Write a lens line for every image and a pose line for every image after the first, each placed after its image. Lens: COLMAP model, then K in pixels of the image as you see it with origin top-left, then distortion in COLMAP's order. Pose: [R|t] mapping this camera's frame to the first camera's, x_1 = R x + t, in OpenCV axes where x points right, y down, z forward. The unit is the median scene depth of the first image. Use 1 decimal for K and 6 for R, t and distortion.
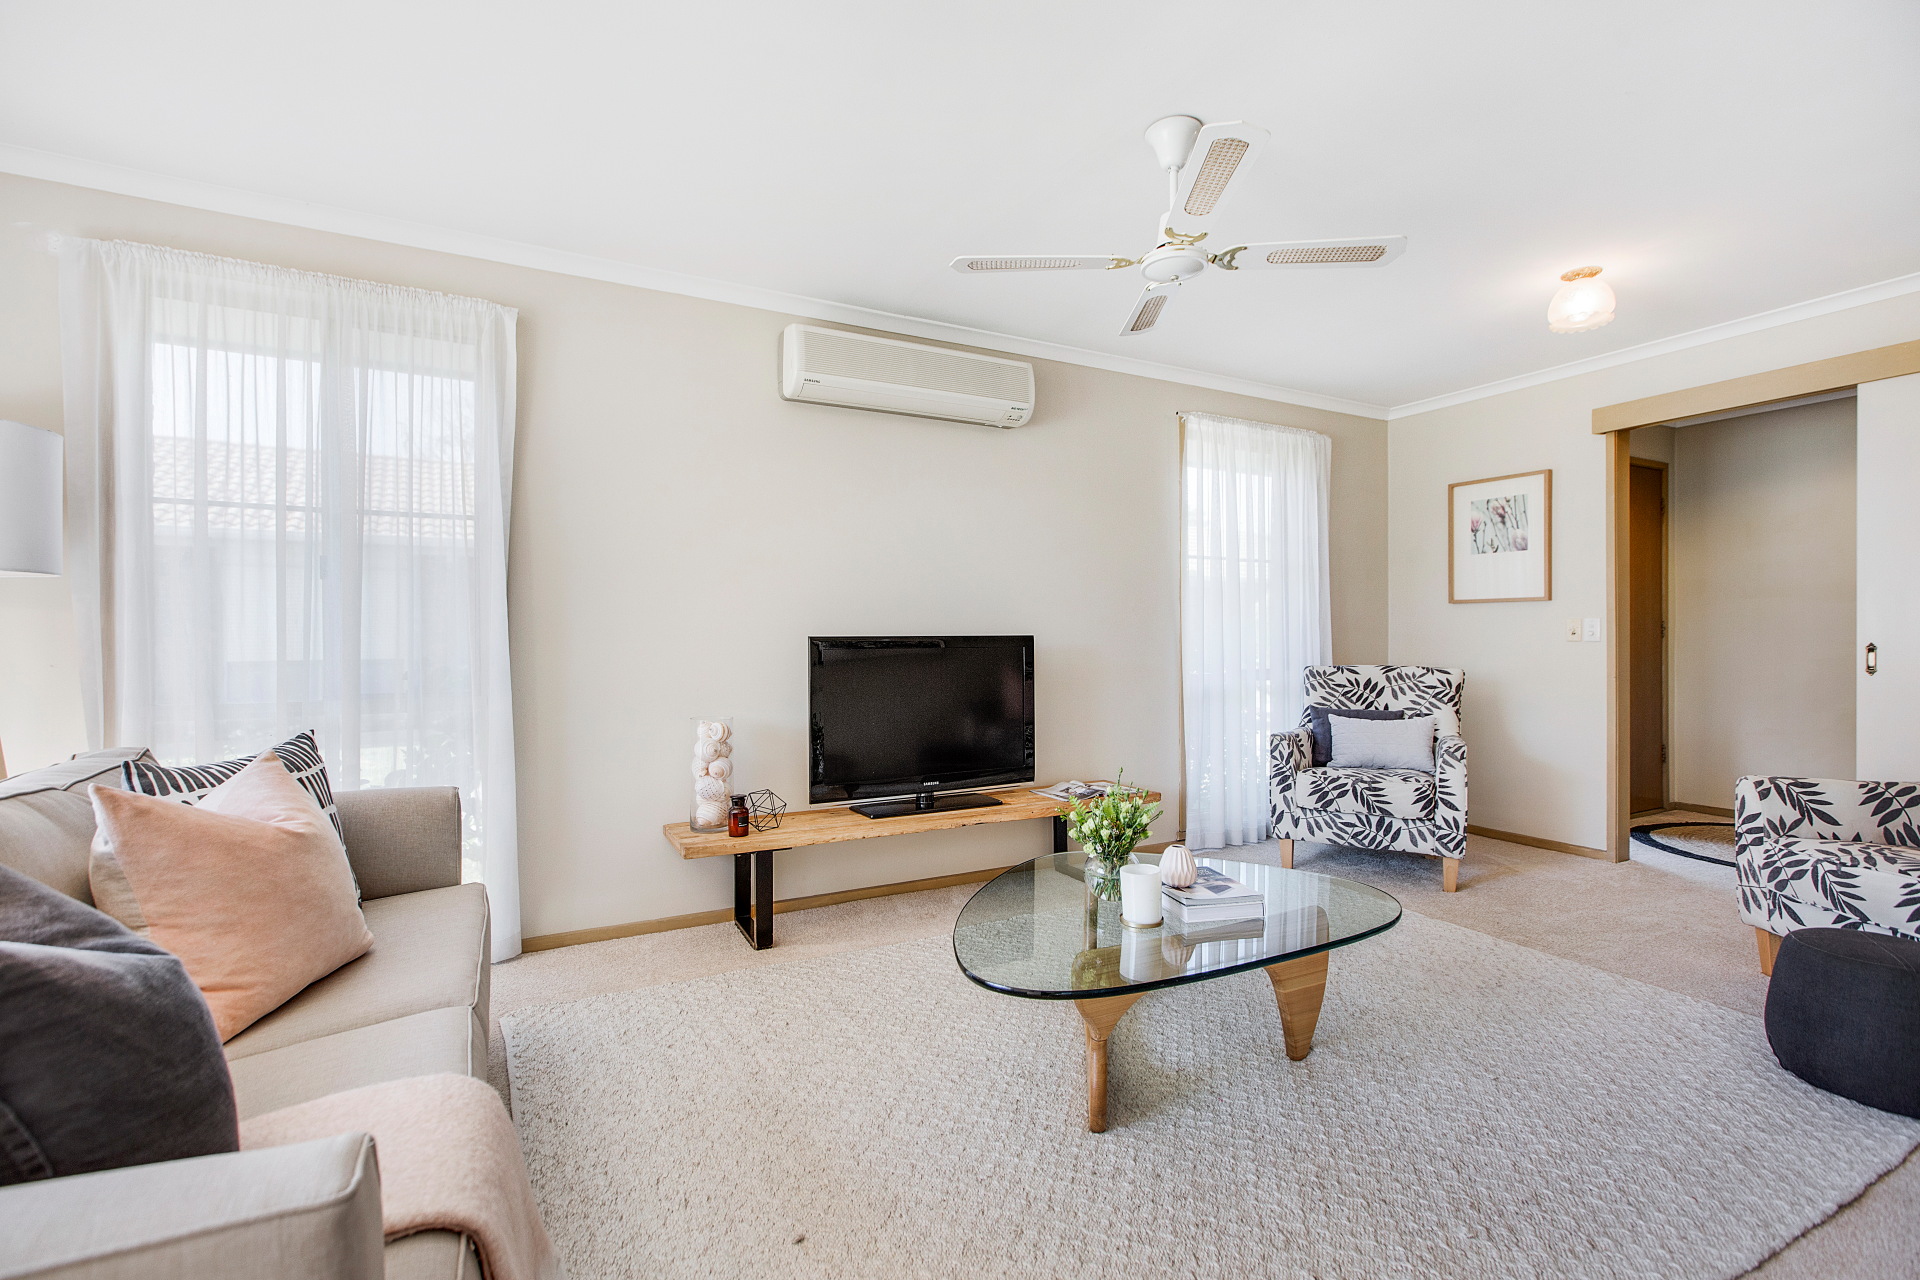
lens RADIAL K [[842.3, 0, 965.7], [0, 842.3, 633.8], [0, 0, 1]] dist [0.000195, 0.016525]
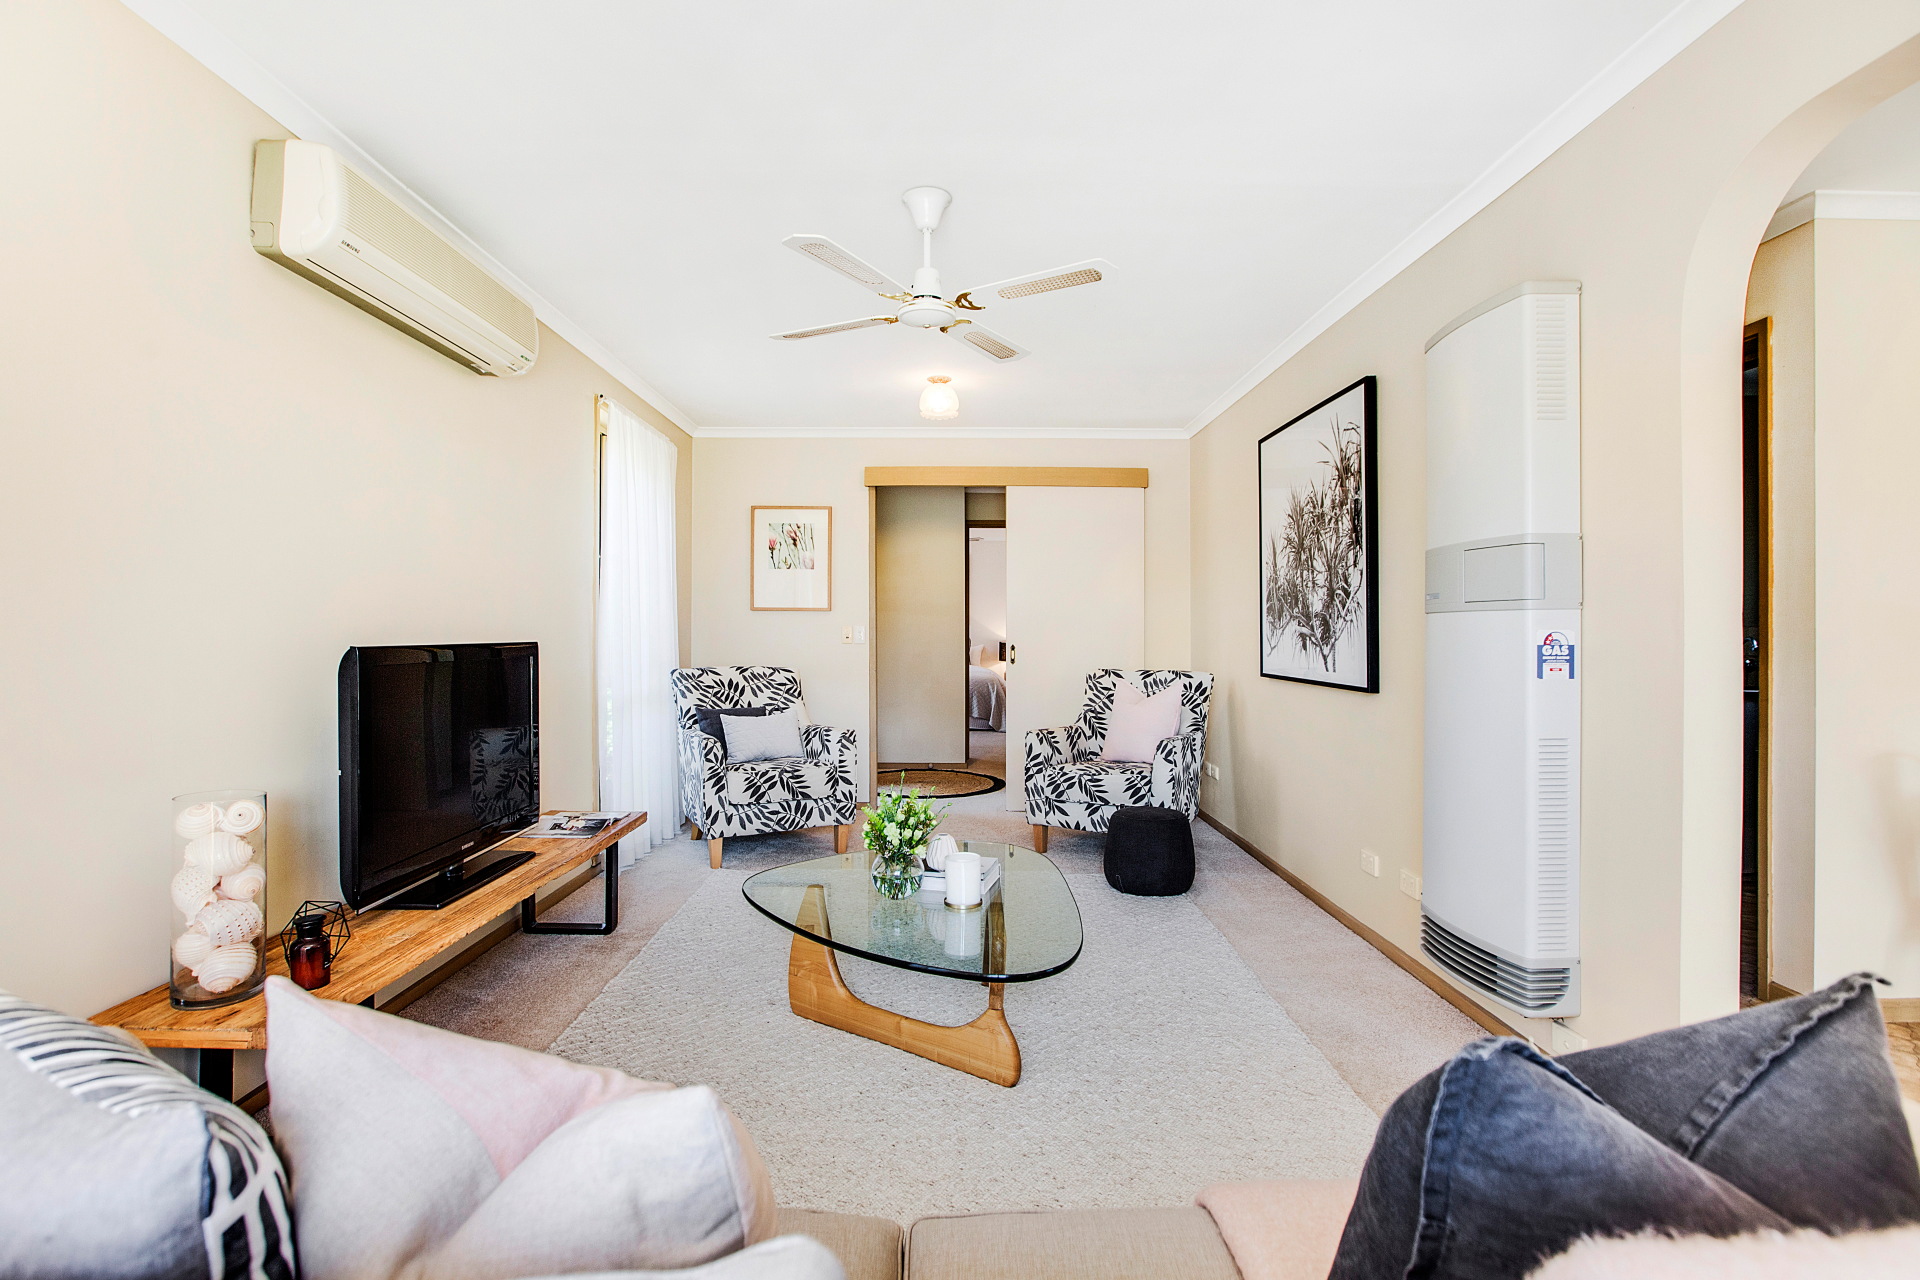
lens RADIAL K [[892.8, 0, 940.4], [0, 892.8, 629.3], [0, 0, 1]] dist [0.005063, 0.001375]
pose [[0.507854, 0.008927, 0.861397, -0.437414], [-0.009027, 0.999947, -0.005040, -0.008721], [-0.861396, -0.005216, 0.507907, 0.221680]]
